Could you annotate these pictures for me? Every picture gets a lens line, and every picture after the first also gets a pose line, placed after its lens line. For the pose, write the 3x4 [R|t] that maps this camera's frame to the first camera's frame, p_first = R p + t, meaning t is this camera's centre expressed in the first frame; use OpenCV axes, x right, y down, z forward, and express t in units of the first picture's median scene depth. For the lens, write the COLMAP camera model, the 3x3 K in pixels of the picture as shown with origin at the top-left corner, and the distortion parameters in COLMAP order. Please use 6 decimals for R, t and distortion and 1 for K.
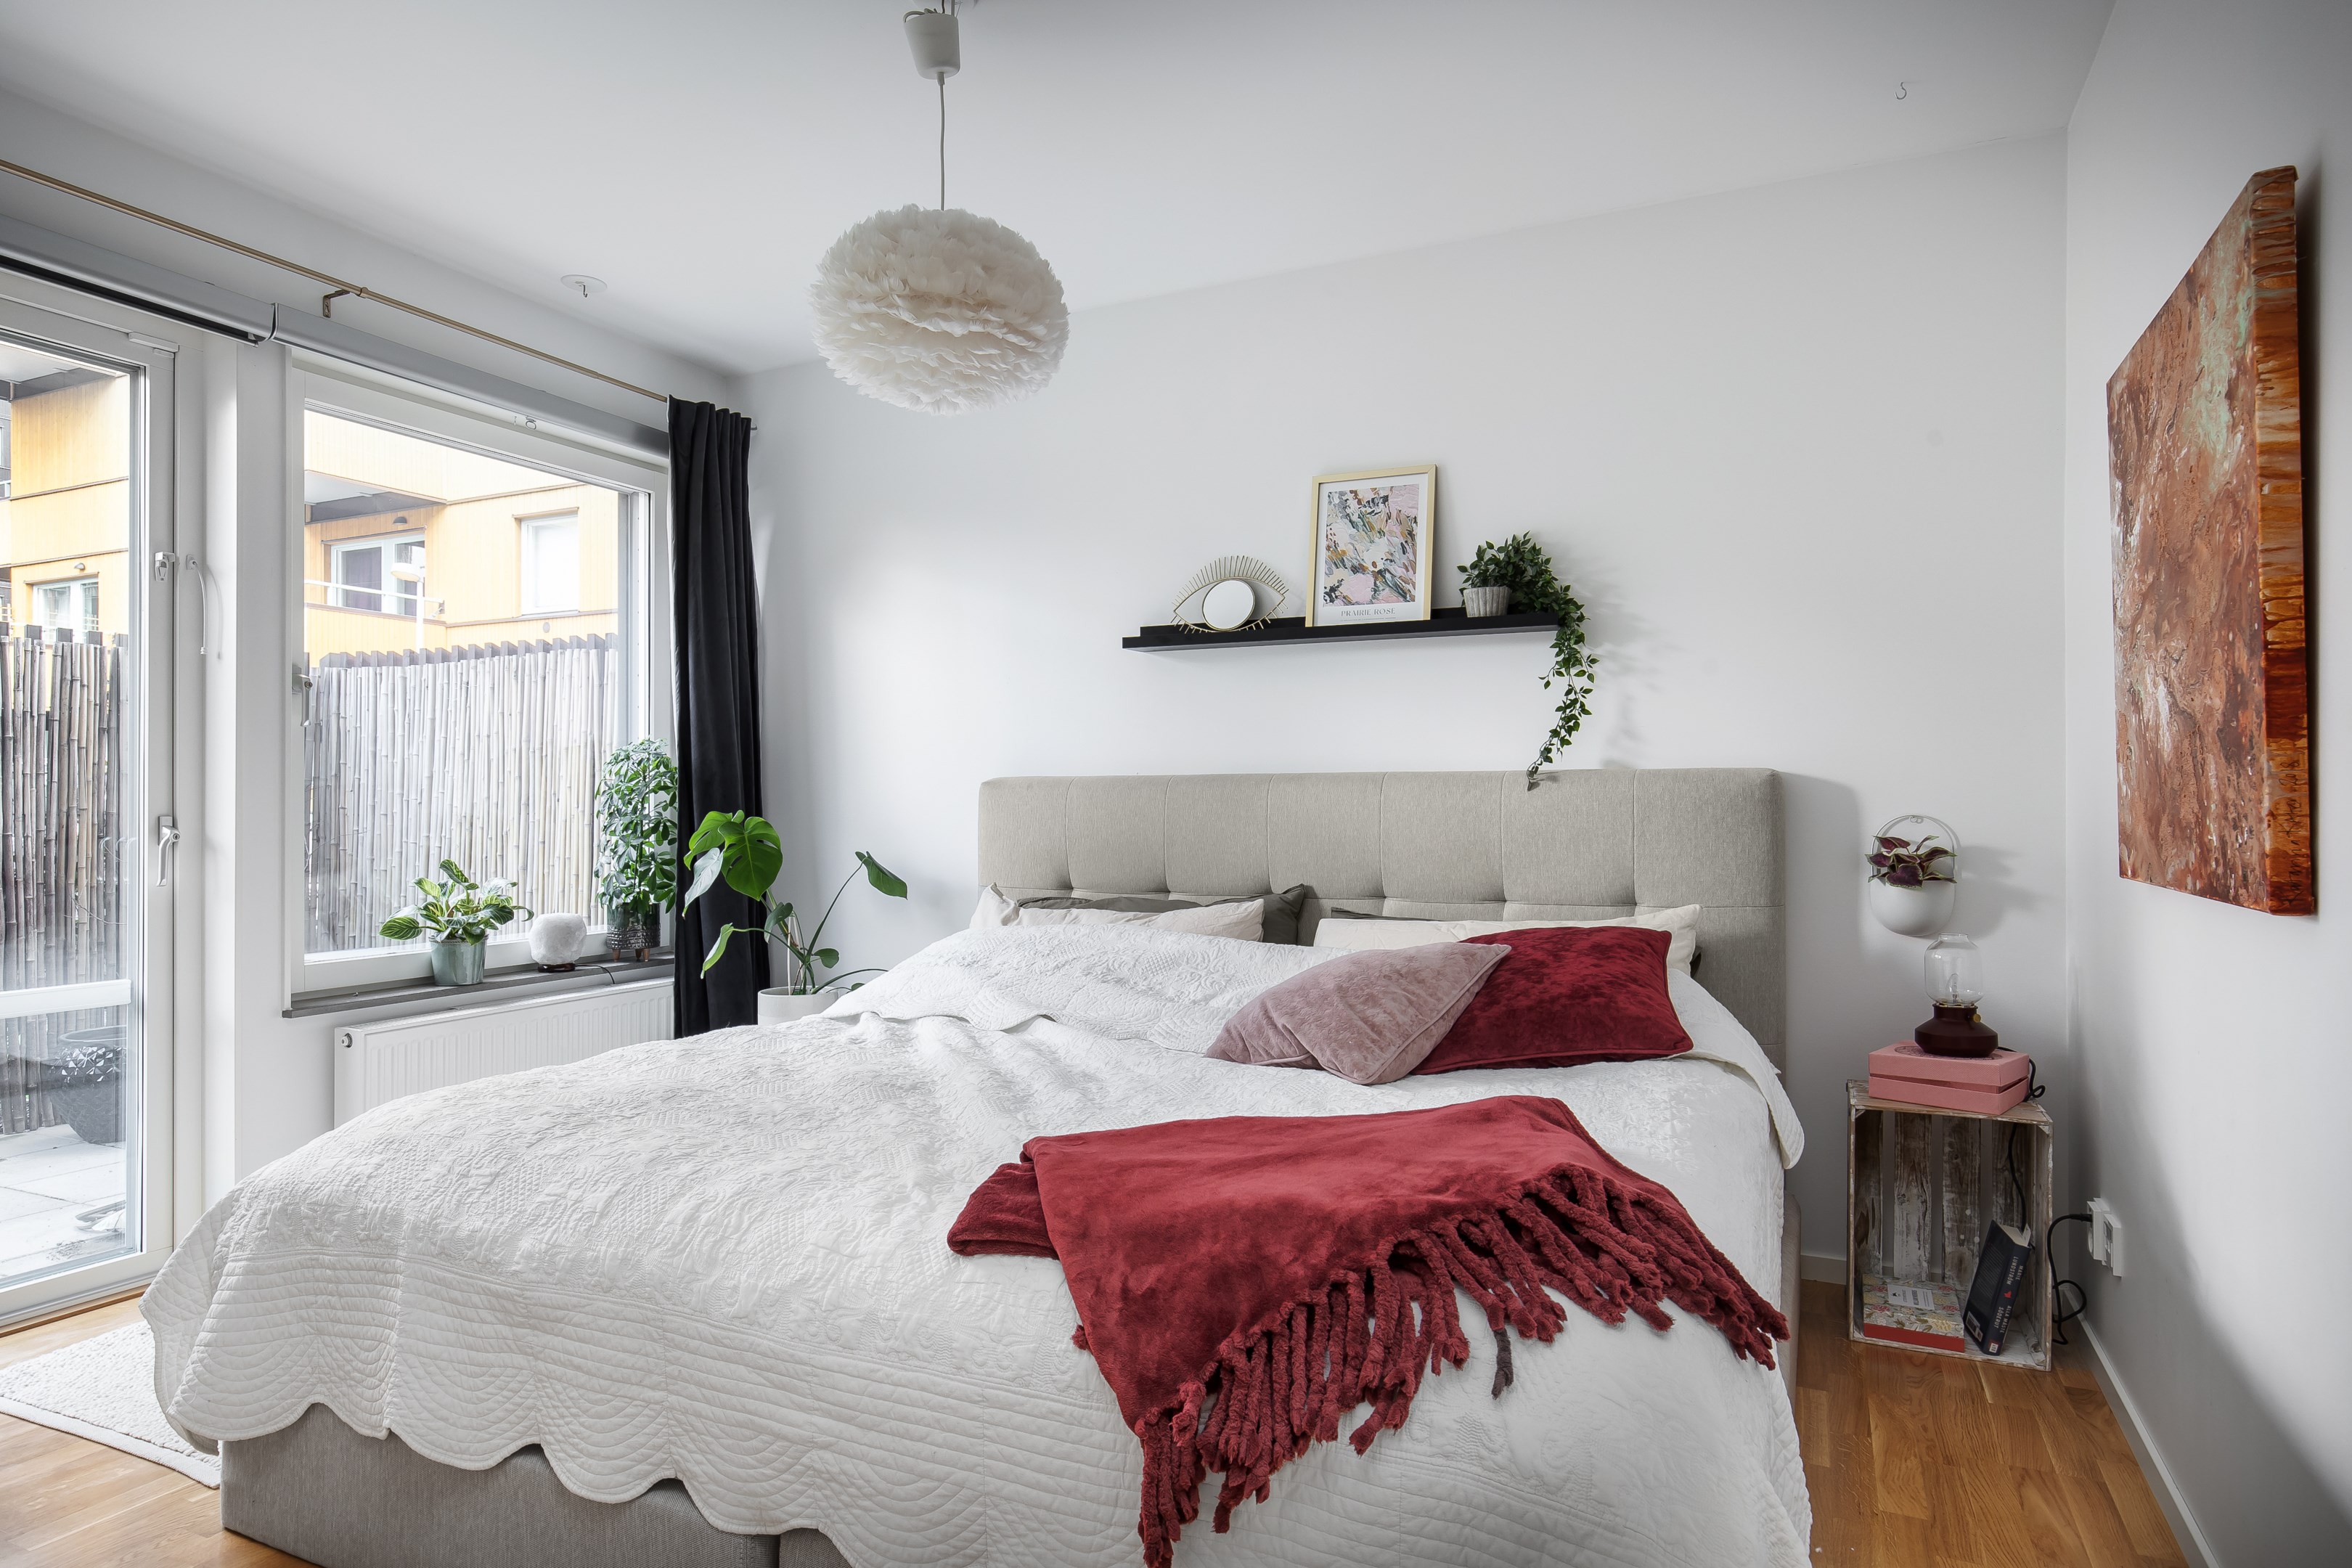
lens RADIAL K [[1343.4, 0, 1174.2], [0, 1343.4, 804.7], [0, 0, 1]] dist [0.000203, -0.000409]
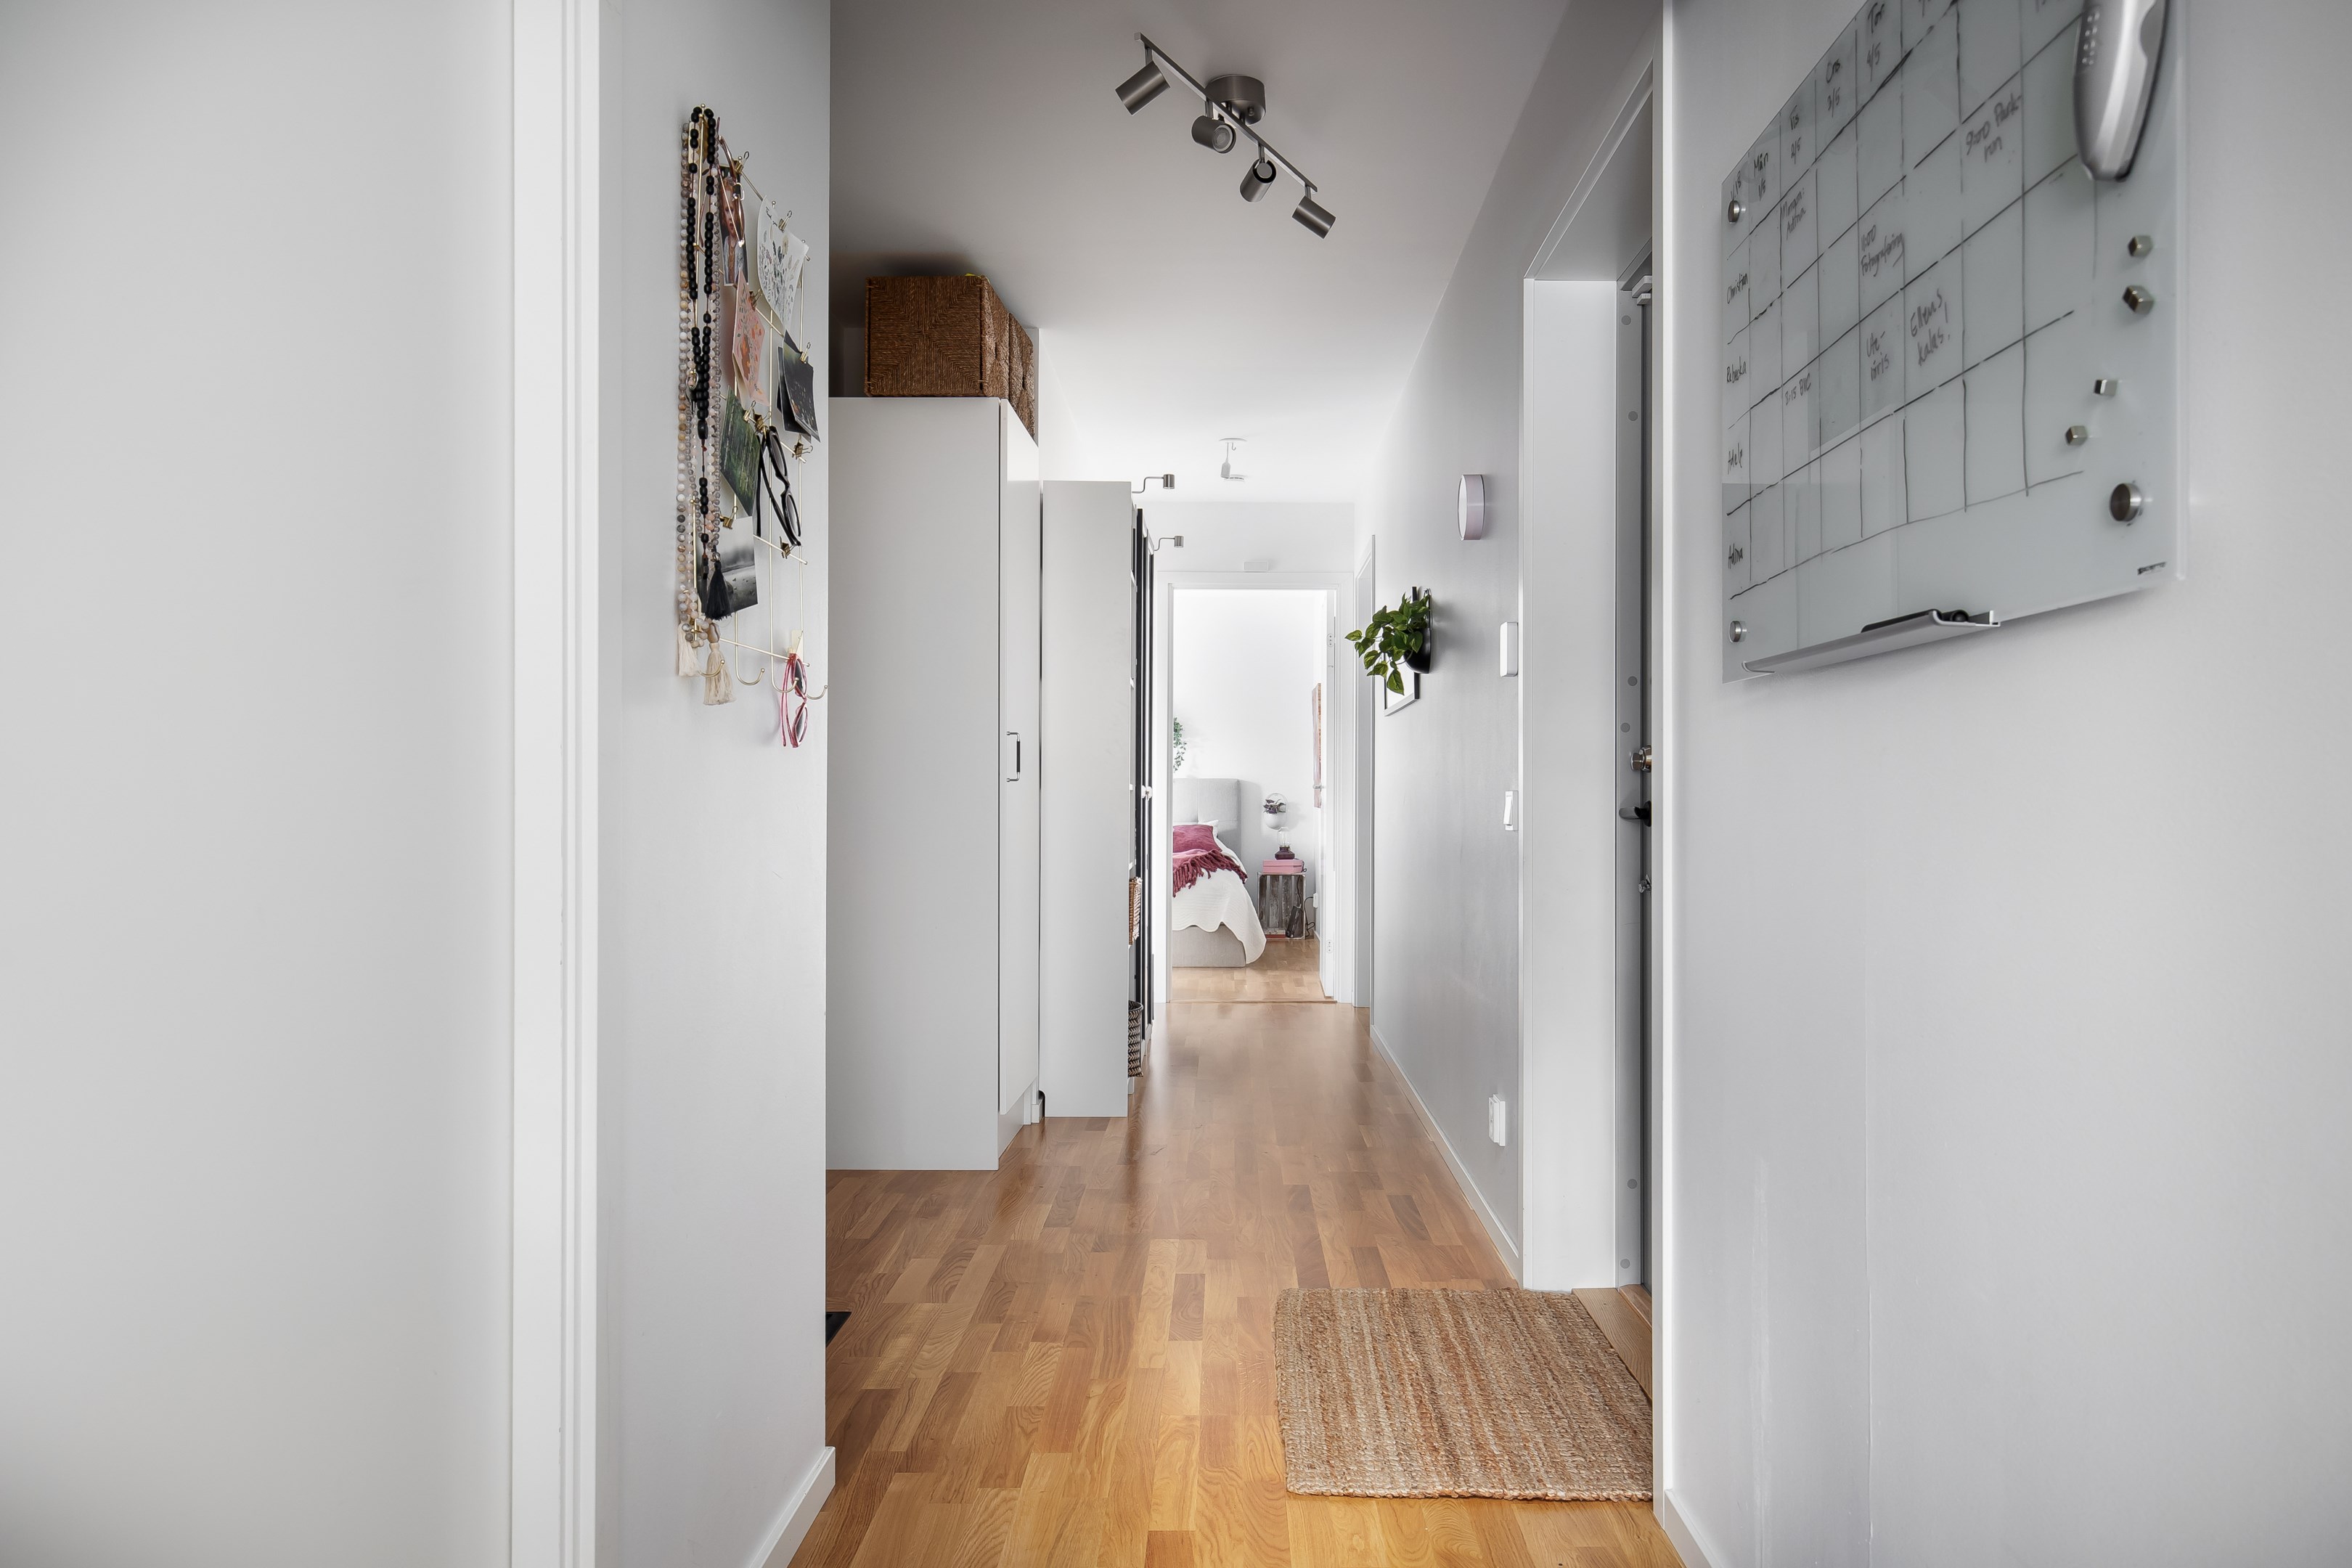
lens RADIAL K [[1509.6, 0, 1184.1], [0, 1509.6, 792.2], [0, 0, 1]] dist [0.029382, 0.000148]
pose [[0.916878, 0.001727, 0.399164, -0.589803], [-0.001450, 0.999998, -0.000996, 0.004448], [-0.399166, 0.000334, 0.916879, -1.198598]]
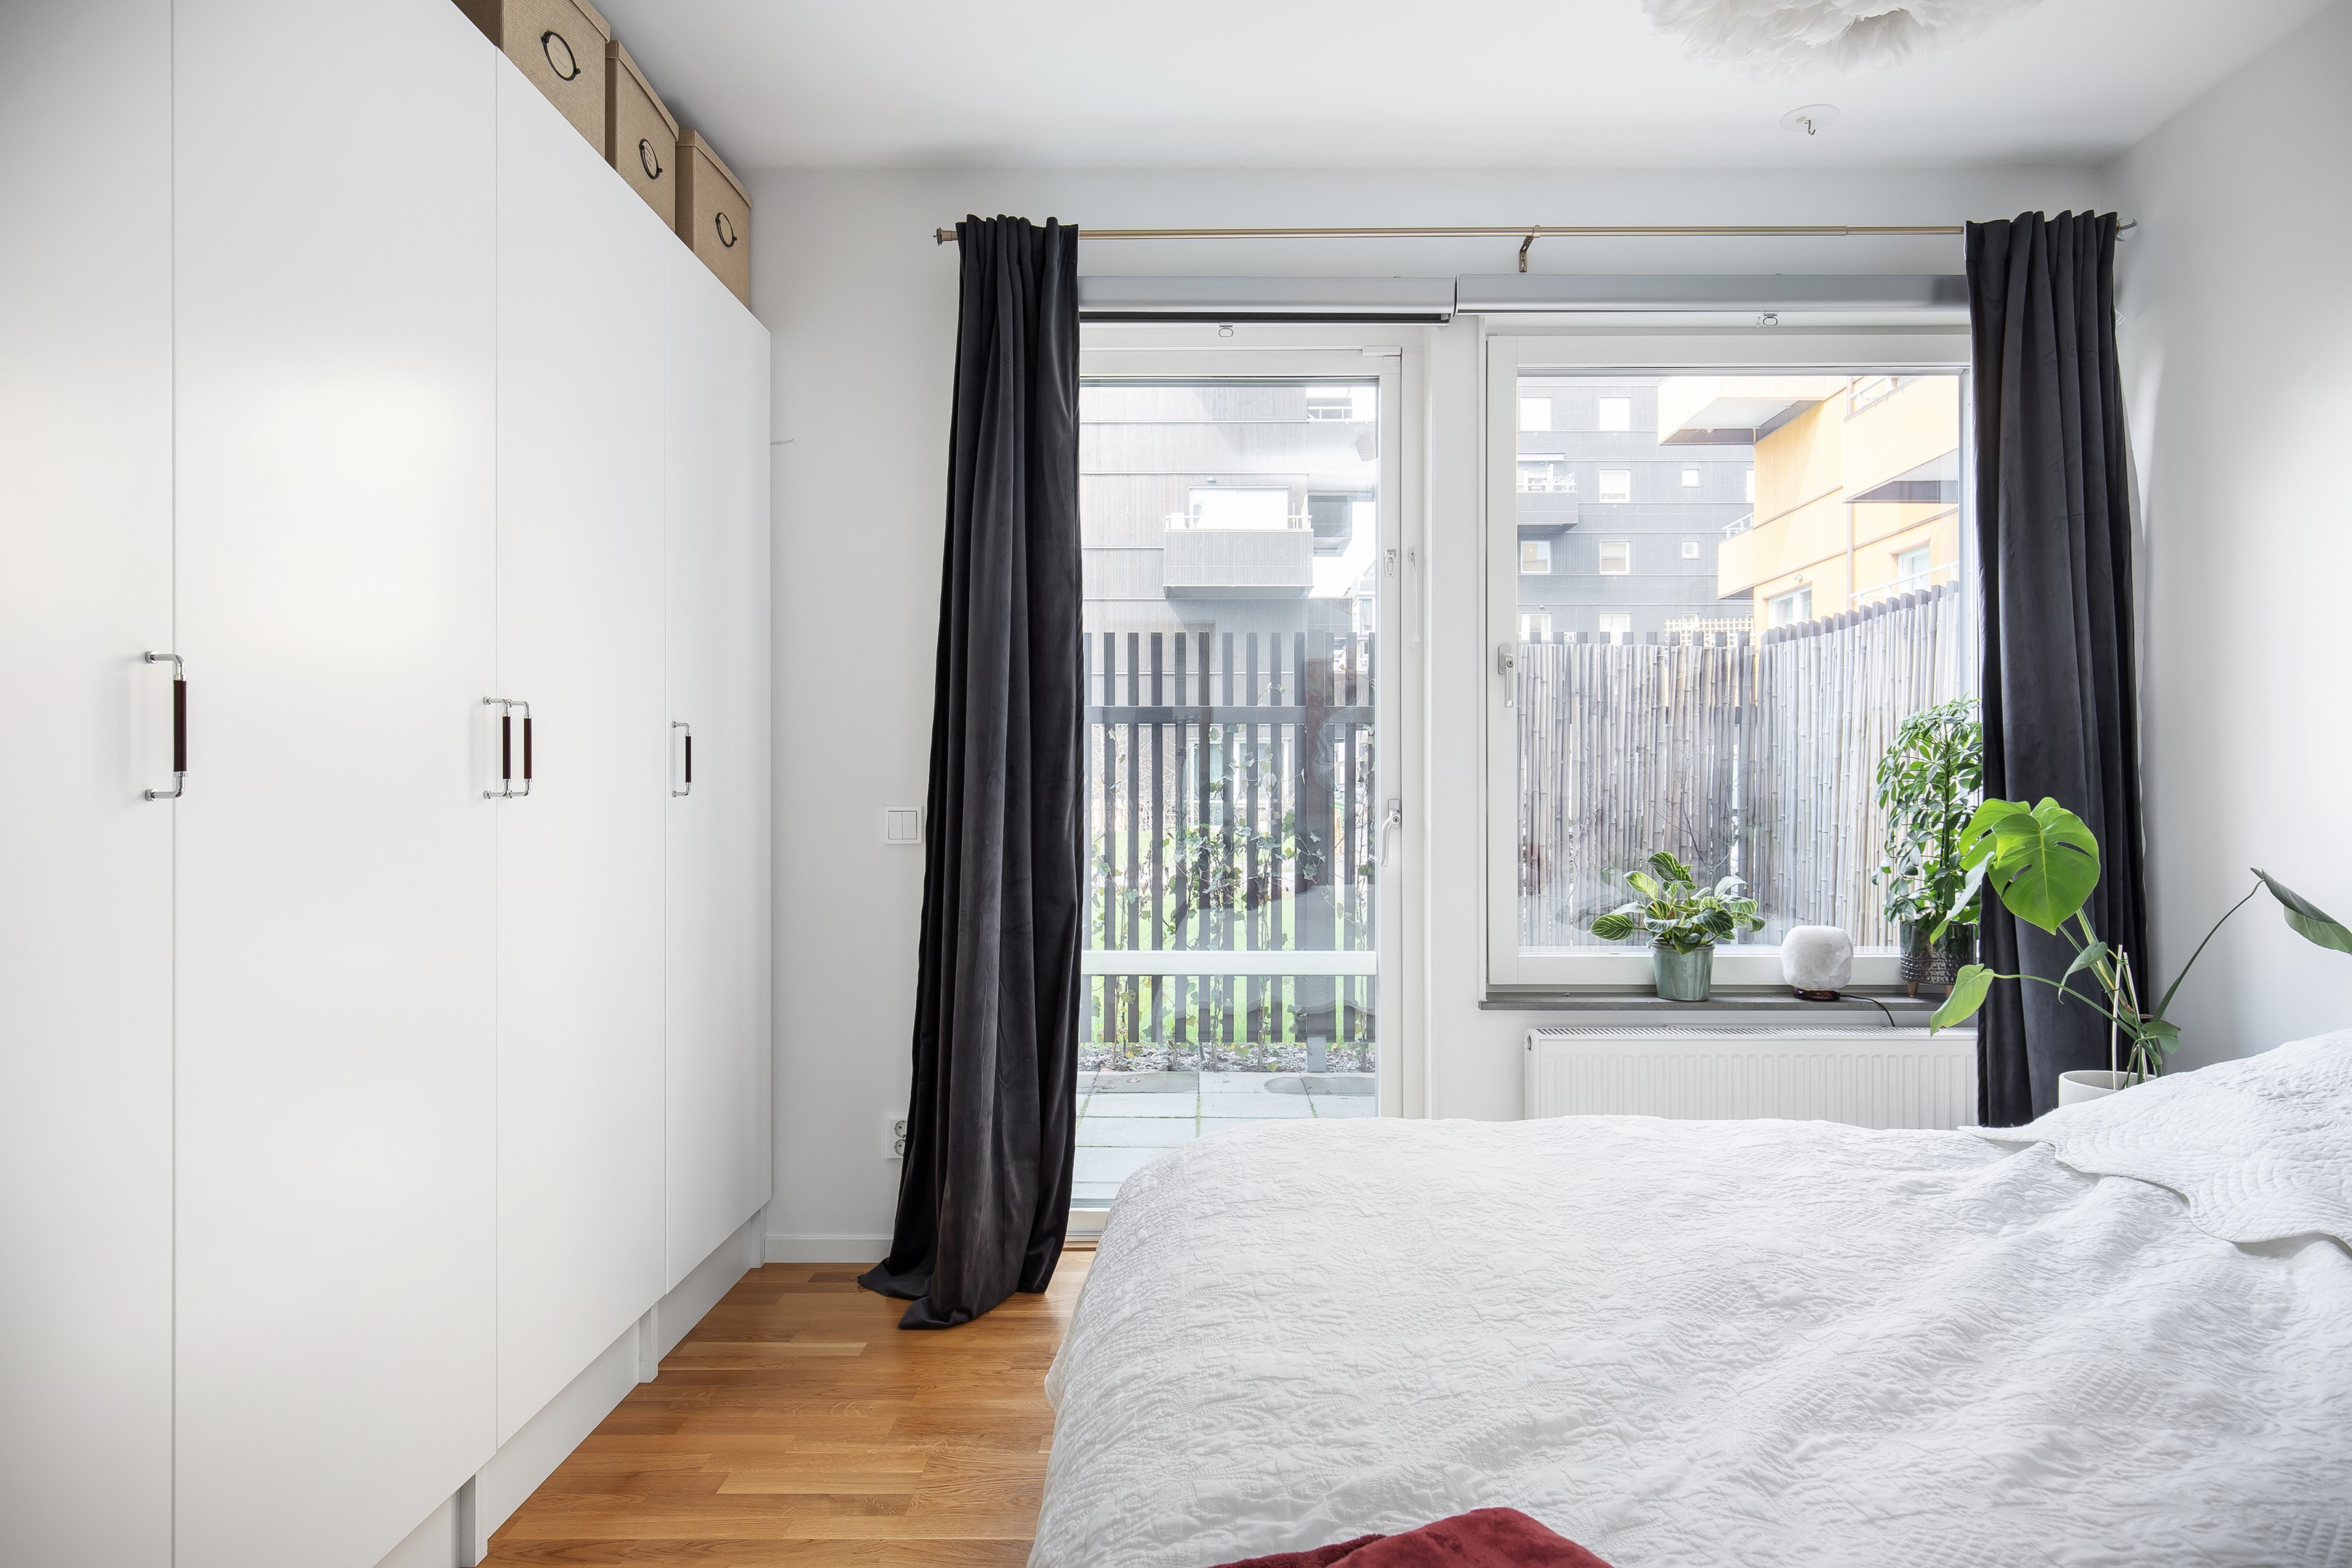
lens RADIAL K [[1388.5, 0, 1176.0], [0, 1388.5, 784.0], [0, 0, 1]] dist [-0.002028, -0.000186]
pose [[0.419865, -0.003765, -0.907579, 0.135782], [-0.000780, 0.999990, -0.004509, 0.000965], [0.907586, 0.002602, 0.419858, 0.337546]]
